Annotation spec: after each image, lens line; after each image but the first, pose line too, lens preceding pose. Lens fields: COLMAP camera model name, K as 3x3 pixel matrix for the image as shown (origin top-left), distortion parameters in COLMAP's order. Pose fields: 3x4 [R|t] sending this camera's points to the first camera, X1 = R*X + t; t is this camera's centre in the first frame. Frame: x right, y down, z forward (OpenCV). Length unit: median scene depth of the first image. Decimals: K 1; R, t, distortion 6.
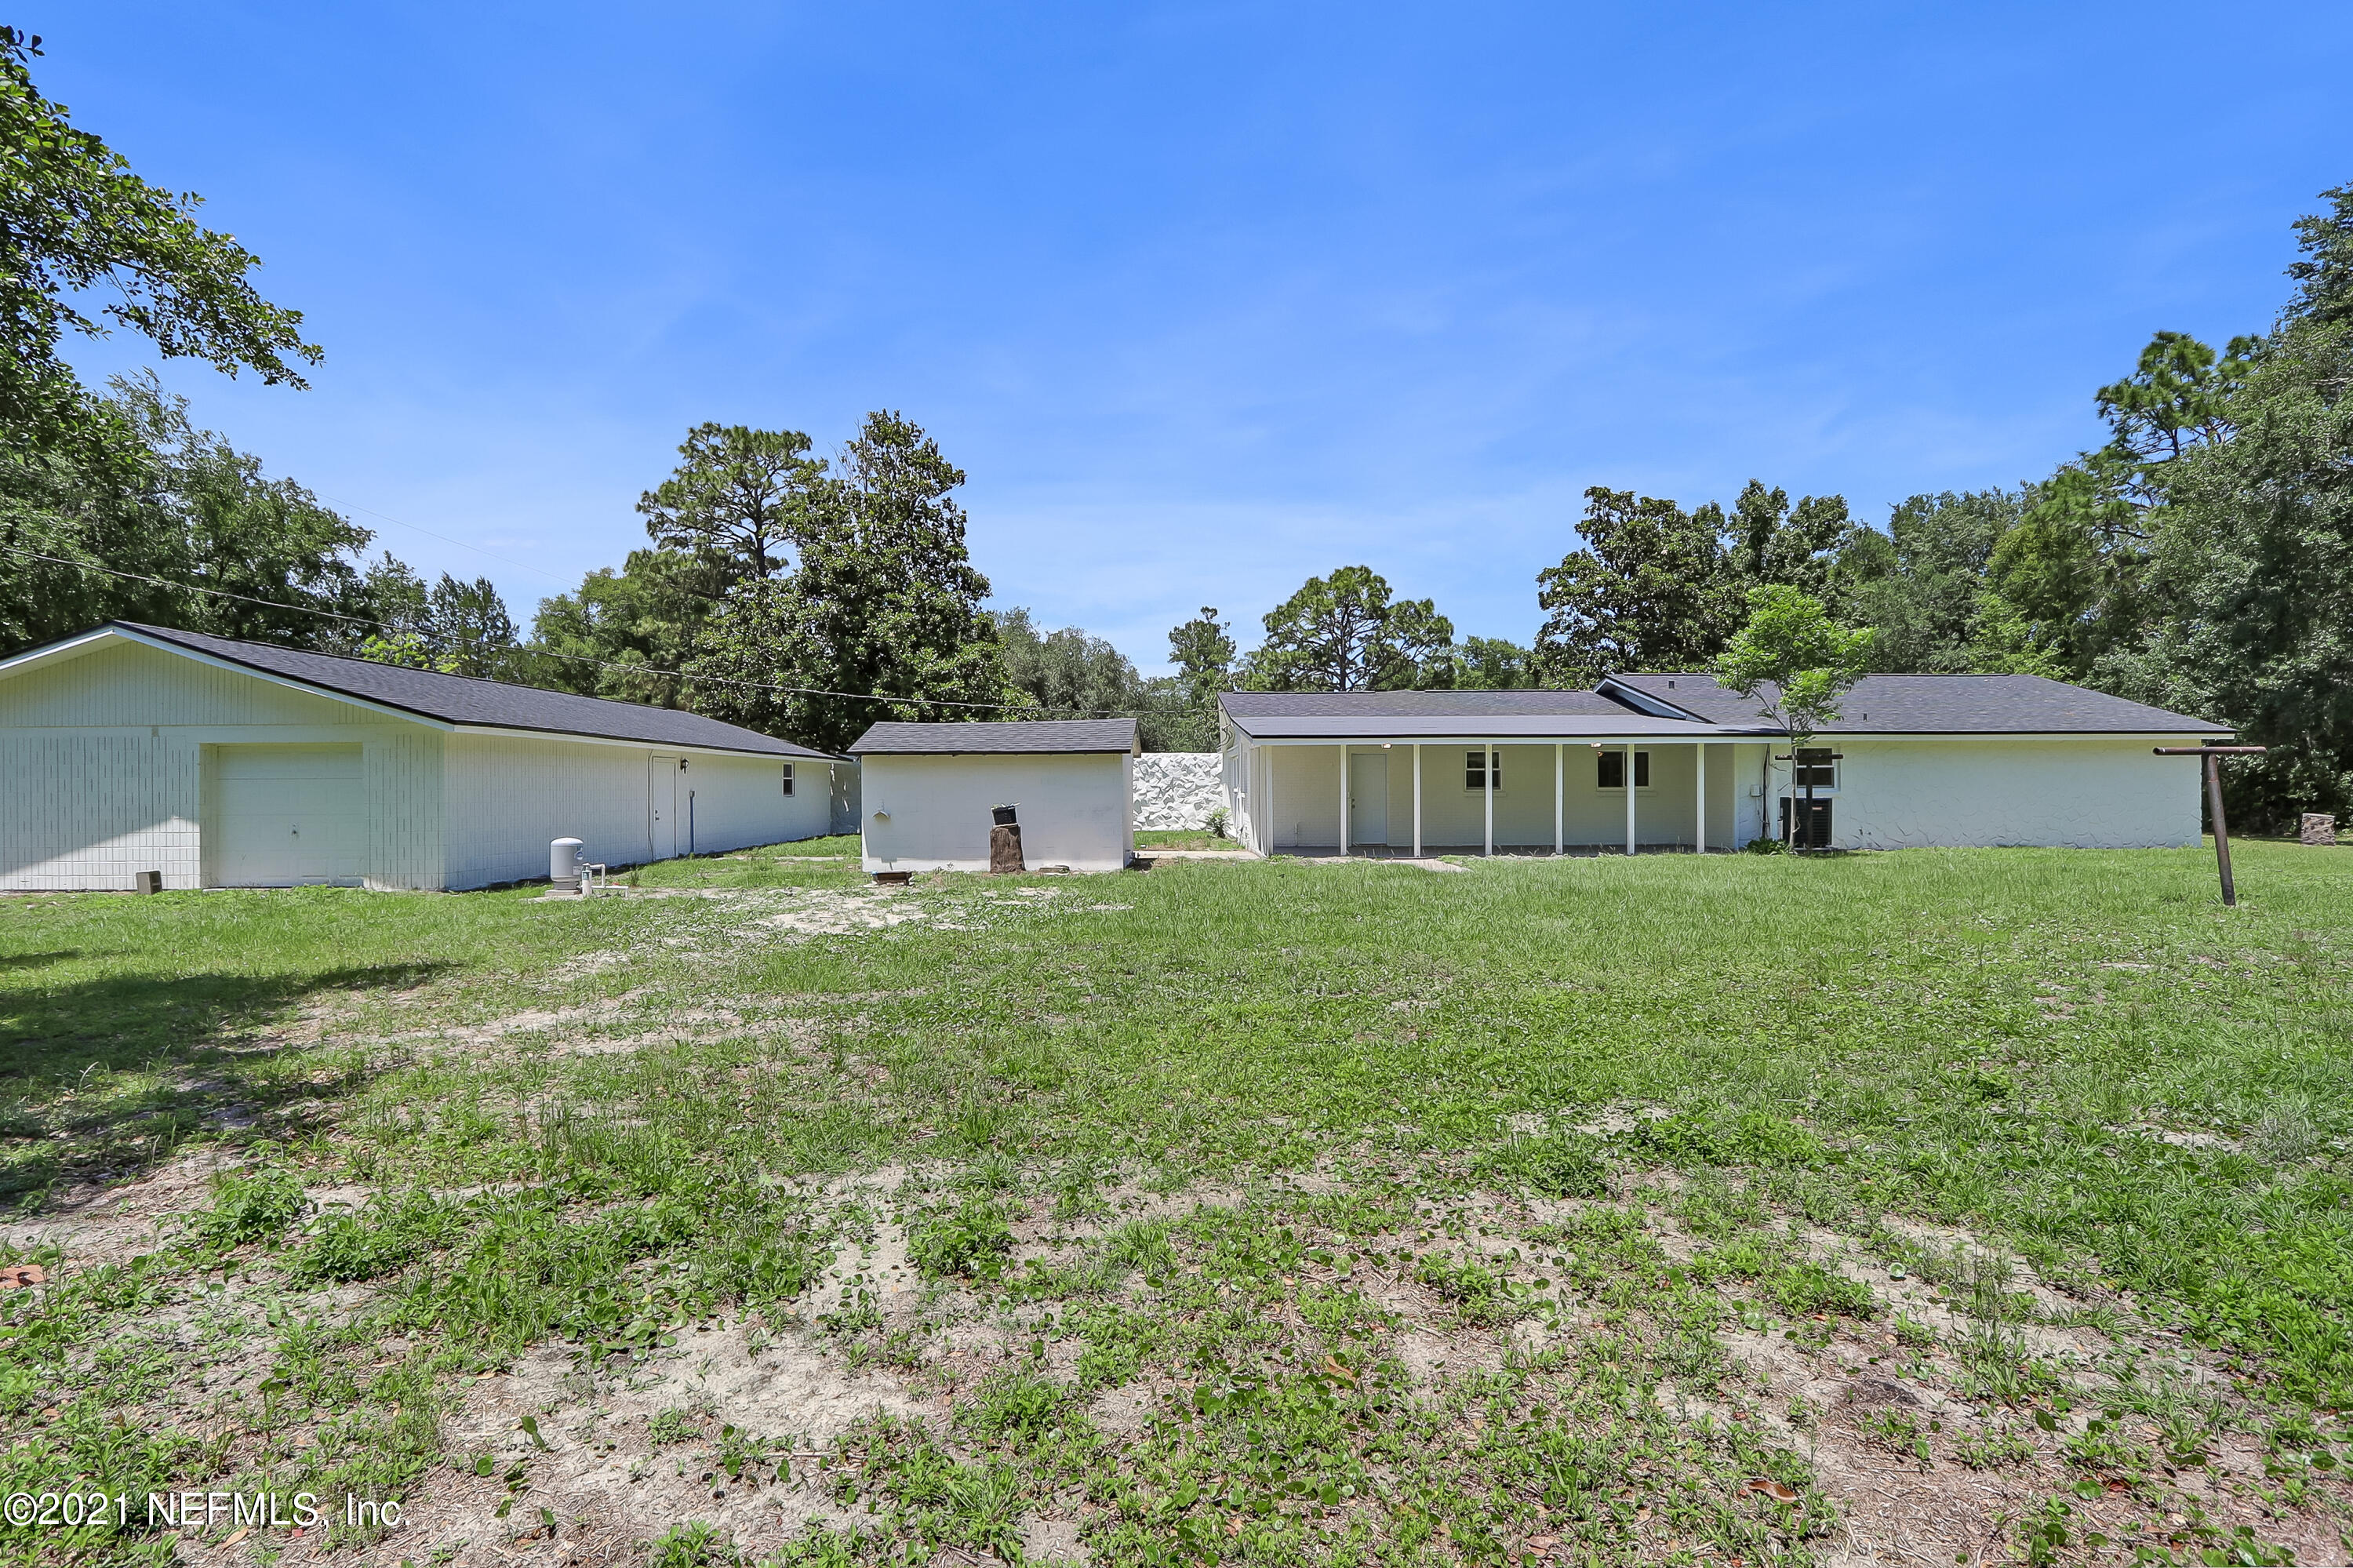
lens RADIAL K [[1106.6, 0, 1164.3], [0, 1106.6, 790.4], [0, 0, 1]] dist [-0.000727, 0.001536]
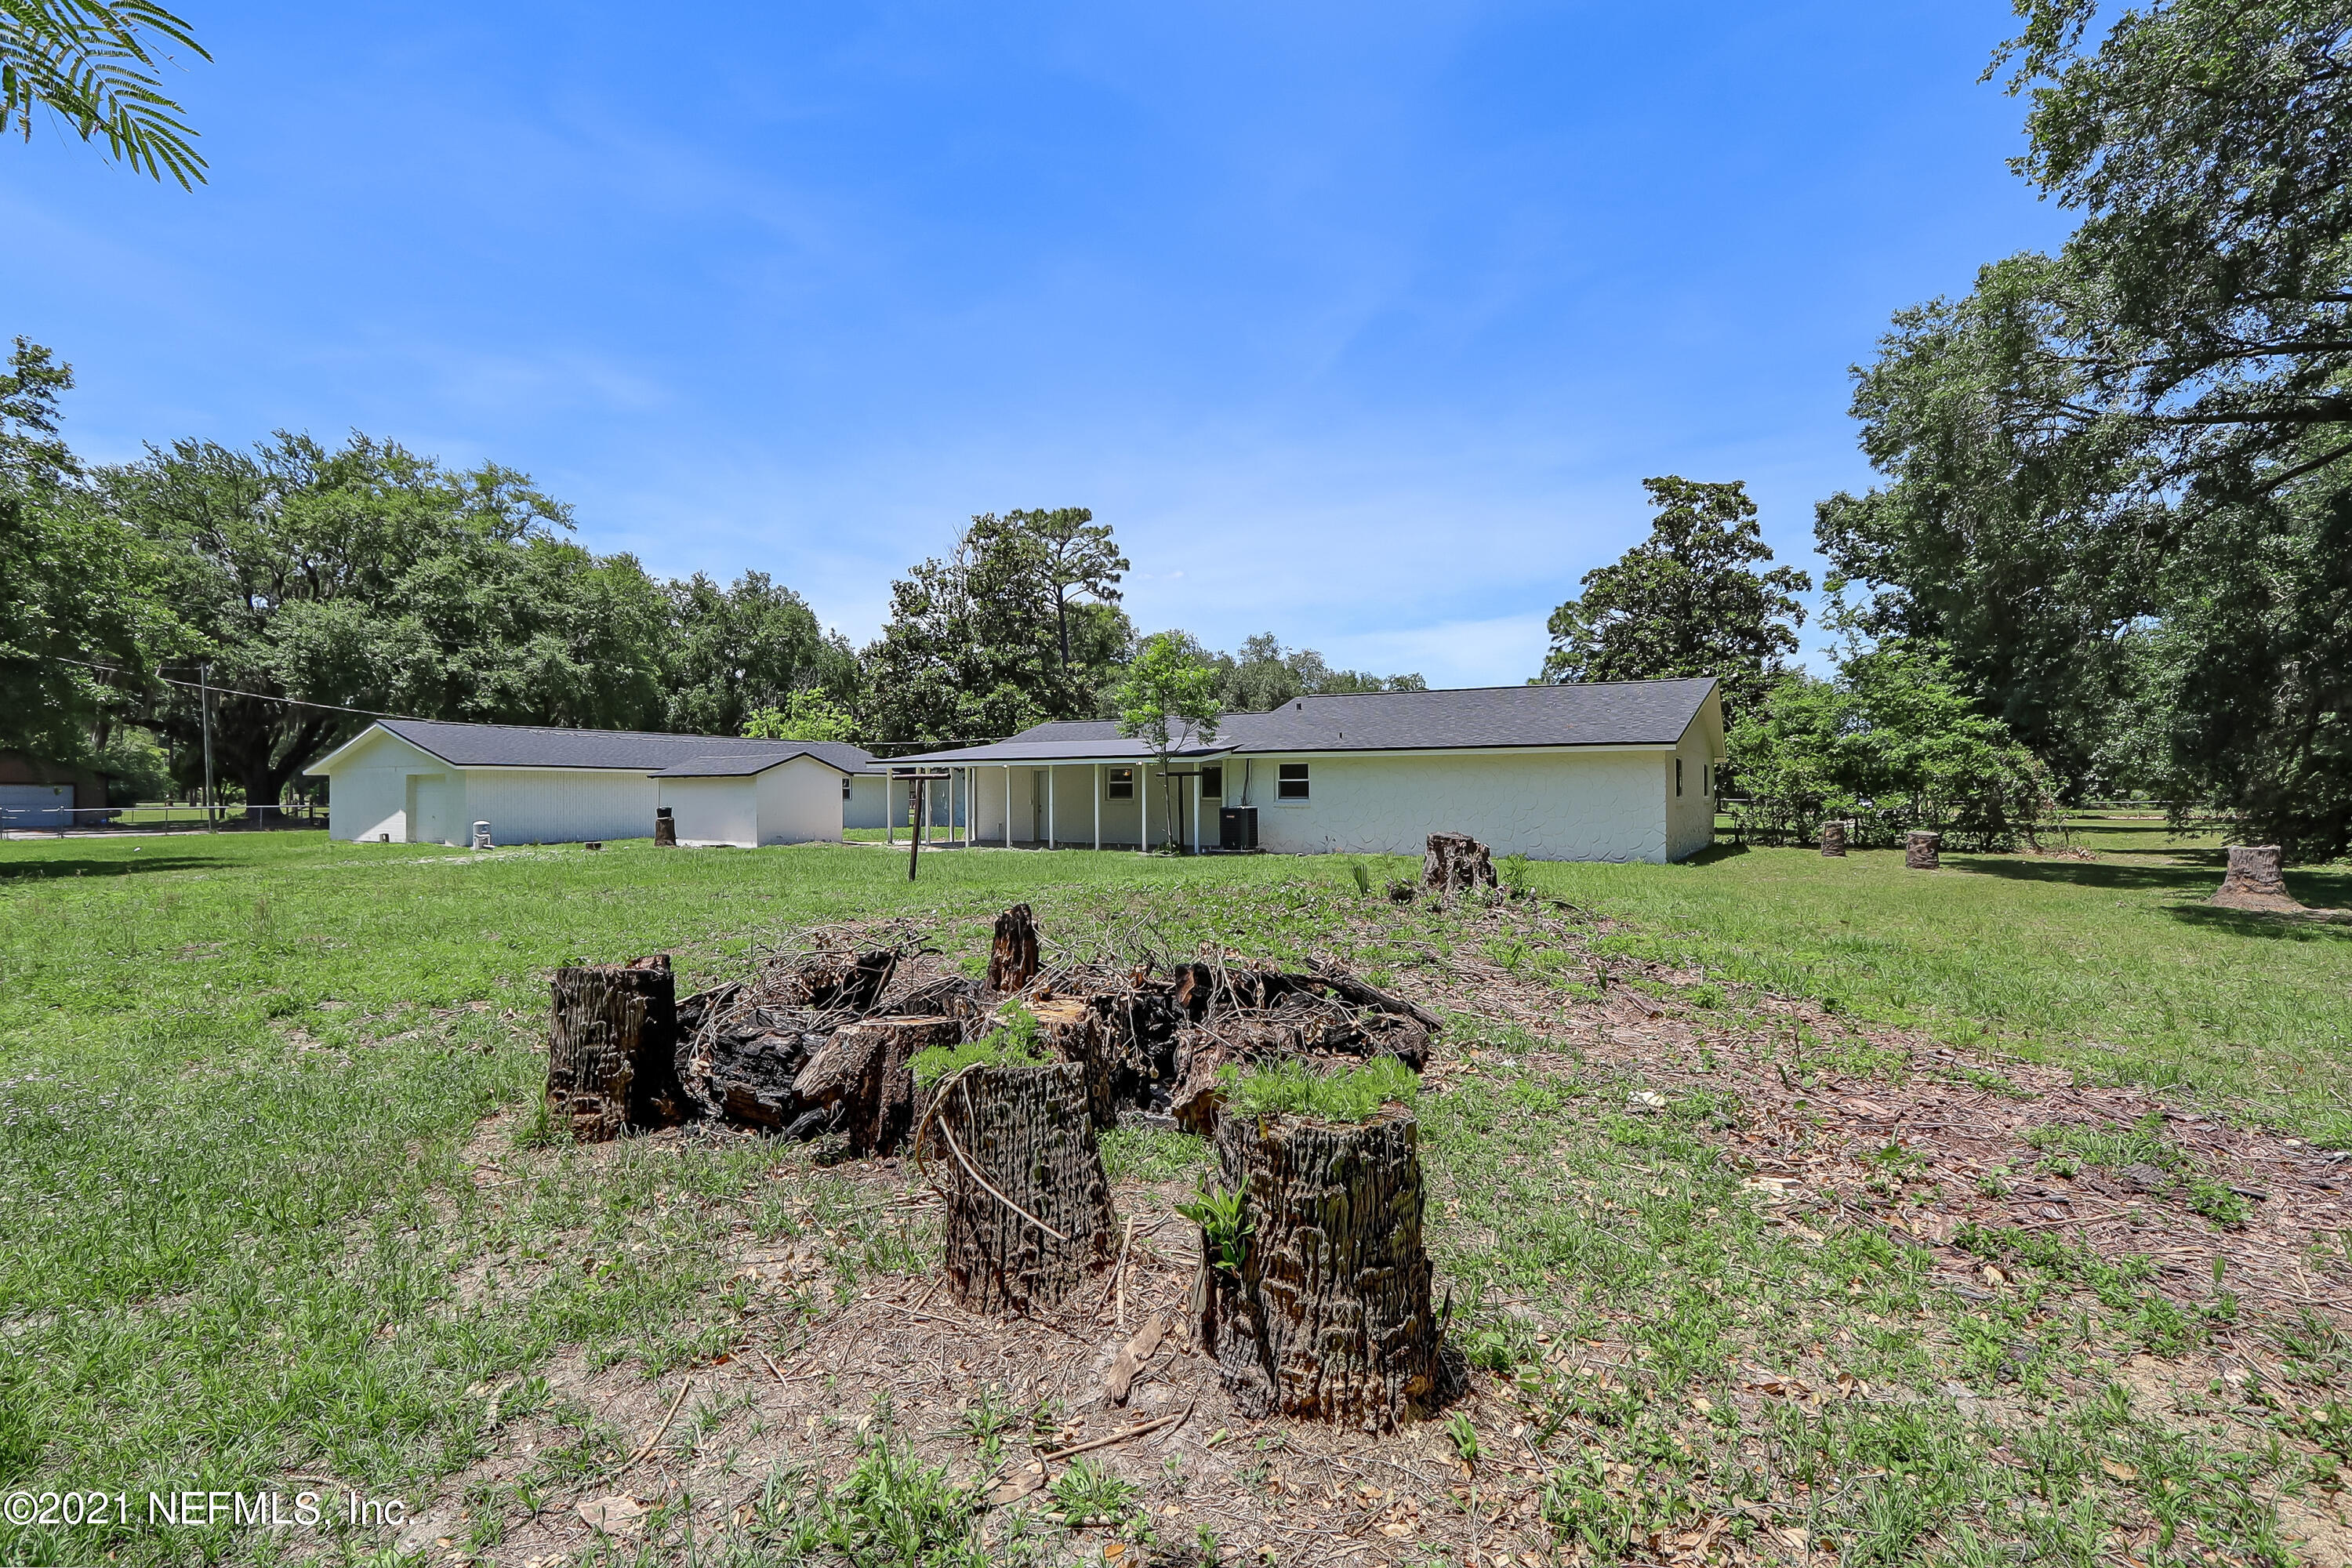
lens RADIAL K [[1106.0, 0, 1163.8], [0, 1106.0, 790.4], [0, 0, 1]] dist [-0.000727, 0.001536]
pose [[0.858588, 0.002517, -0.512660, 1.059608], [-0.004753, 0.999984, -0.003052, -0.007082], [0.512645, 0.005057, 0.858586, -0.049395]]
